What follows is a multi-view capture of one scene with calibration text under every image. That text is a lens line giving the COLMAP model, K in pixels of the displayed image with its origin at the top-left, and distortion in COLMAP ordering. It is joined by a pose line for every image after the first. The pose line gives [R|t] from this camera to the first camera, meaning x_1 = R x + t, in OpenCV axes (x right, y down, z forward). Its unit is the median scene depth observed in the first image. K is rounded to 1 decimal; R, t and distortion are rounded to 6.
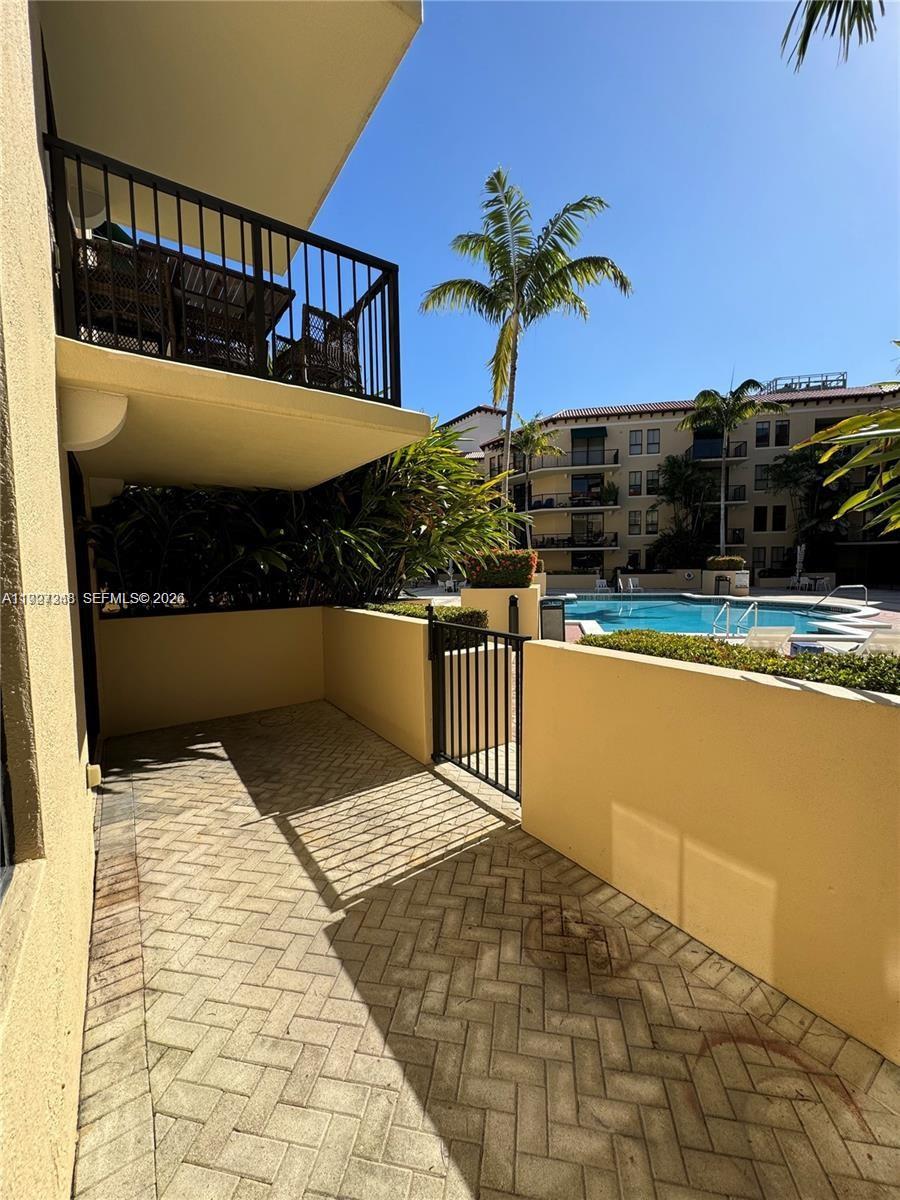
lens RADIAL K [[473.5, 0, 450.0], [0, 473.5, 600.0], [0, 0, 1]] dist [-0.000967, -0.000154]
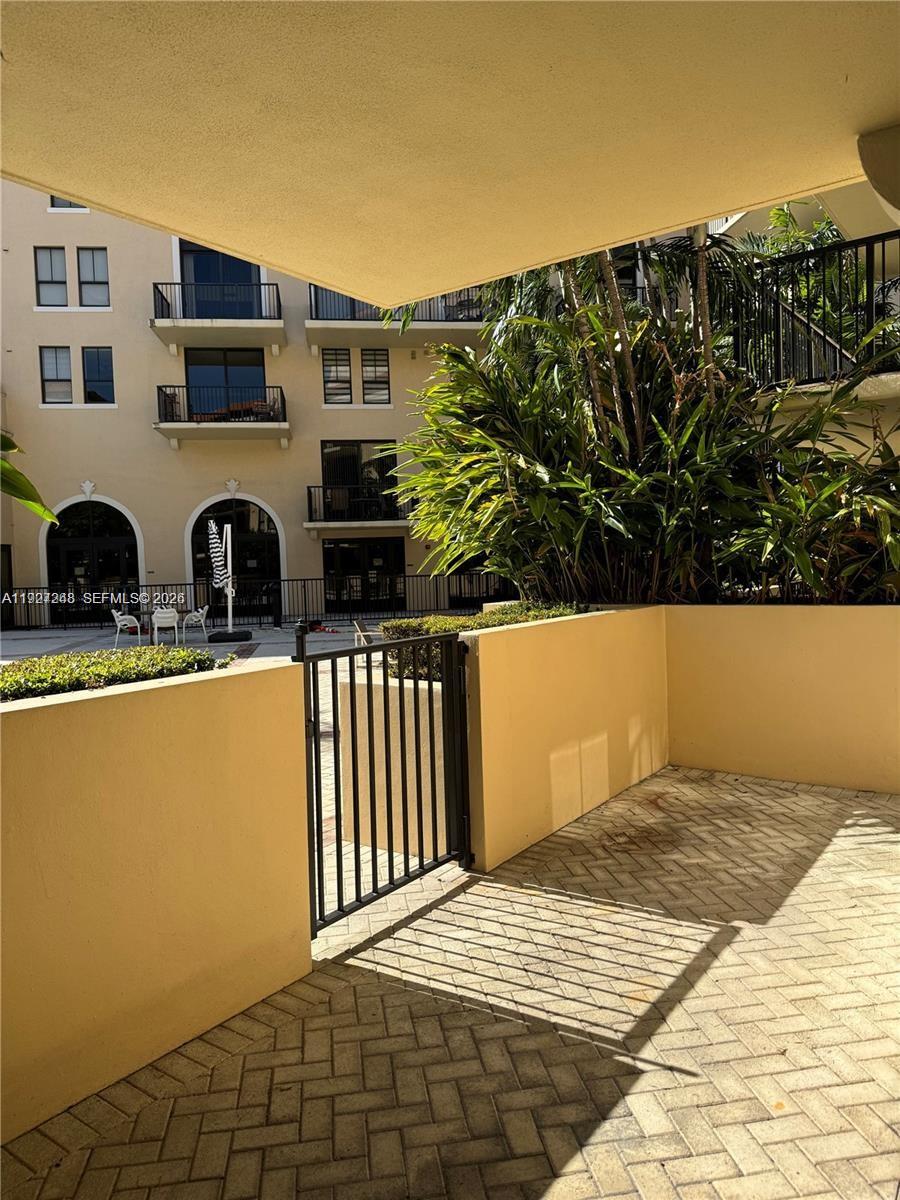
lens RADIAL K [[847.2, 0, 450.0], [0, 847.2, 600.0], [0, 0, 1]] dist [-0.003097, -0.002936]
pose [[-0.325988, -0.026495, 0.945002, -1.285479], [0.104410, 0.992483, 0.063843, -0.071071], [-0.939590, 0.119479, -0.320772, 1.629896]]
